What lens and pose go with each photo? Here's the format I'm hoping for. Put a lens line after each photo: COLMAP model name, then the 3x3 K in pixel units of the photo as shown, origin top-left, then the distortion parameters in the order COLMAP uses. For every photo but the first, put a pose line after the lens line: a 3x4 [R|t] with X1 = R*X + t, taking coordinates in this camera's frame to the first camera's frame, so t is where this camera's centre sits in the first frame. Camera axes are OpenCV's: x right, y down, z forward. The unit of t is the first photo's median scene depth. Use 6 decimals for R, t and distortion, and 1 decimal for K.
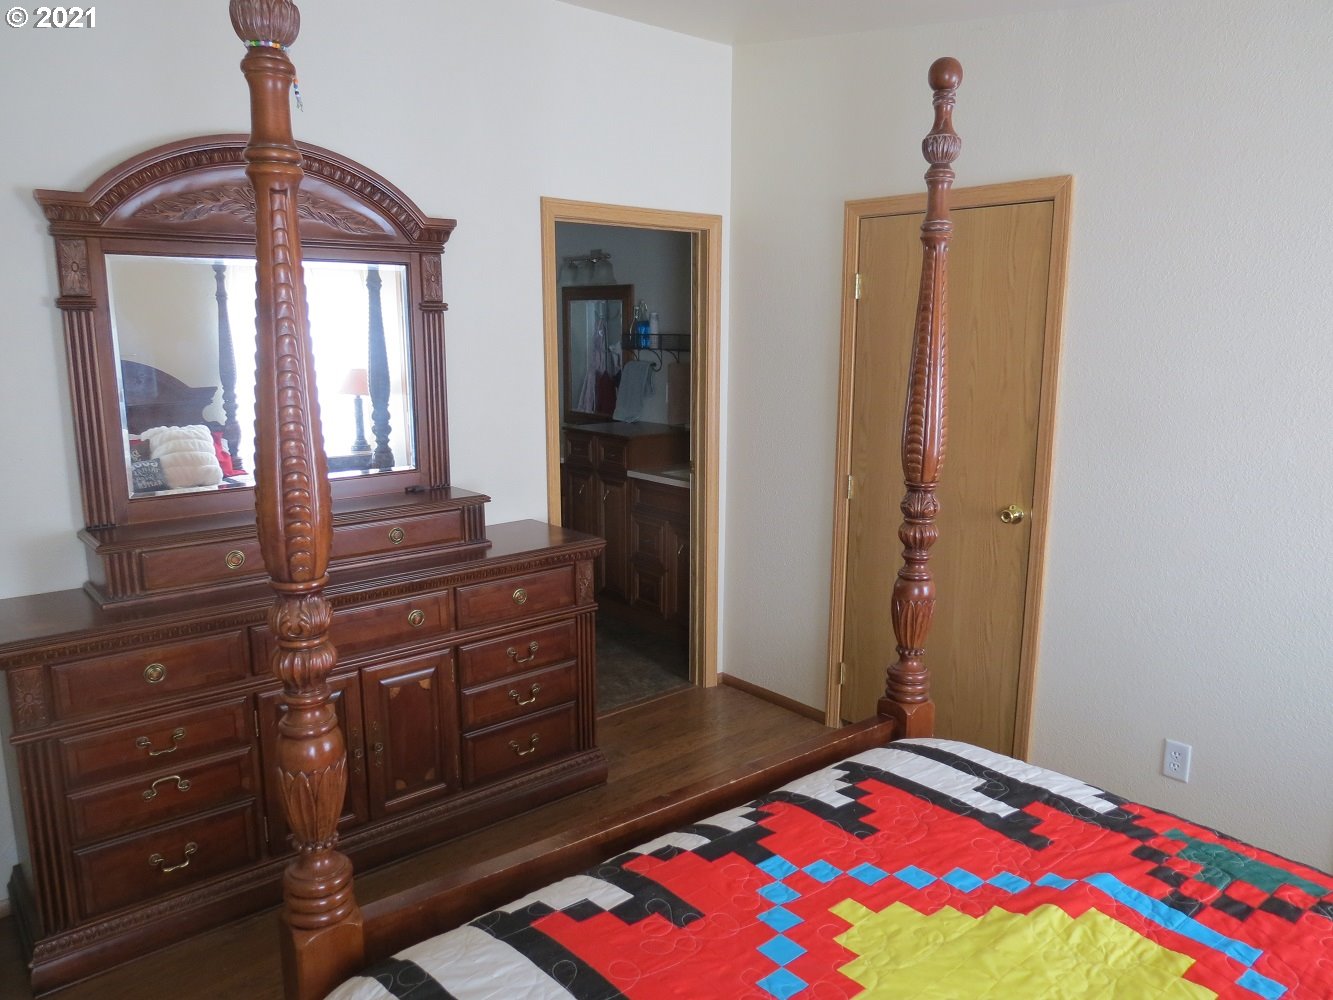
lens RADIAL K [[934.2, 0, 666.5], [0, 934.2, 500.0], [0, 0, 1]] dist [-0.039695, 0.003375]
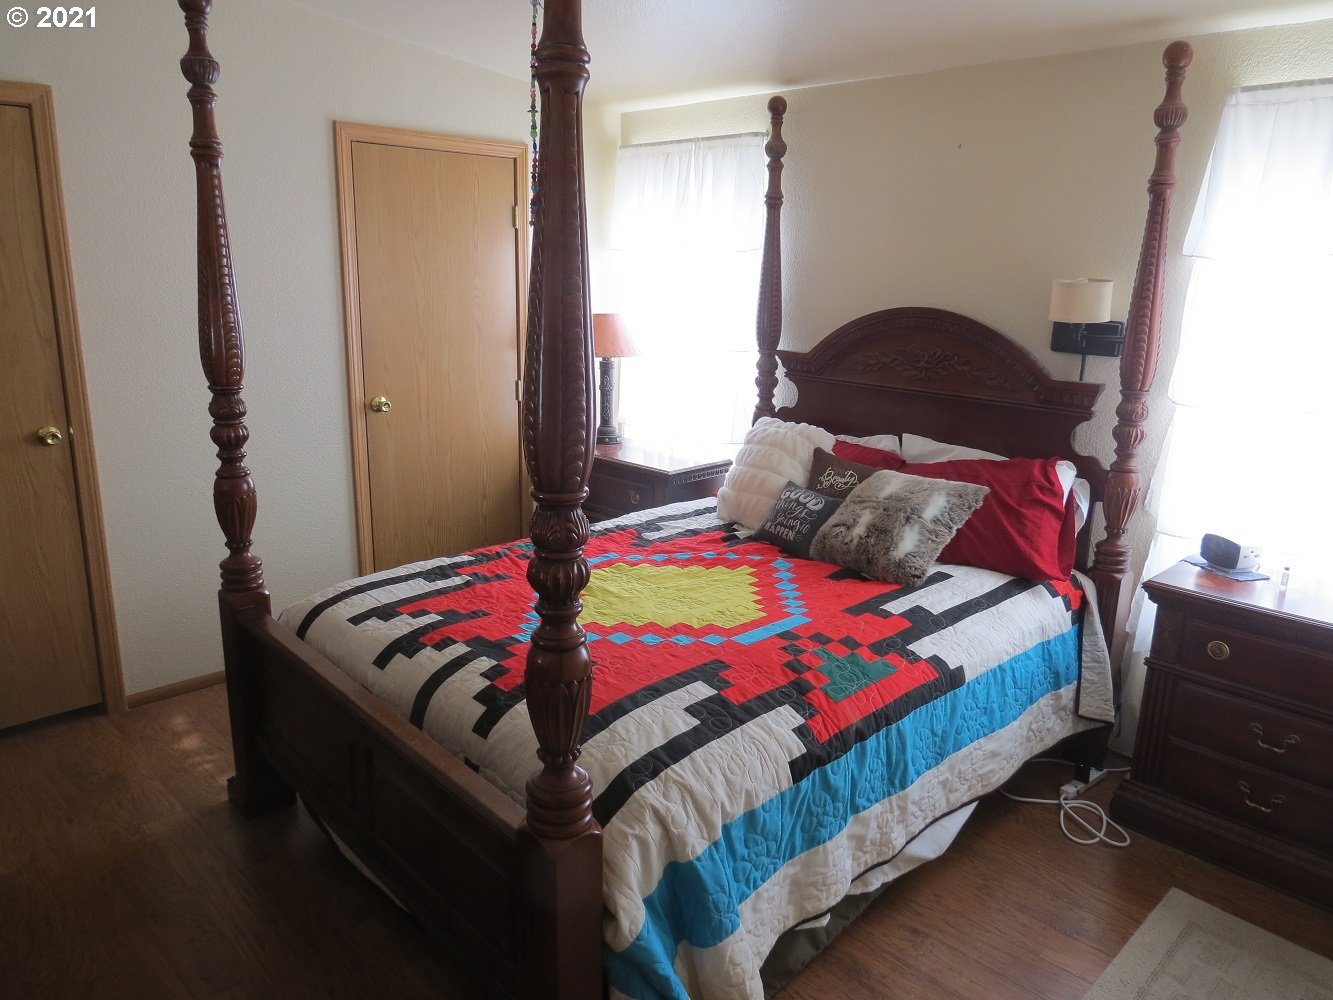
lens RADIAL K [[934.2, 0, 666.5], [0, 934.2, 500.0], [0, 0, 1]] dist [-0.039695, 0.003375]
pose [[-0.058343, -0.254612, 0.965282, -0.948376], [0.160013, 0.952042, 0.260791, -0.106236], [-0.985389, 0.169673, -0.014804, 0.612380]]
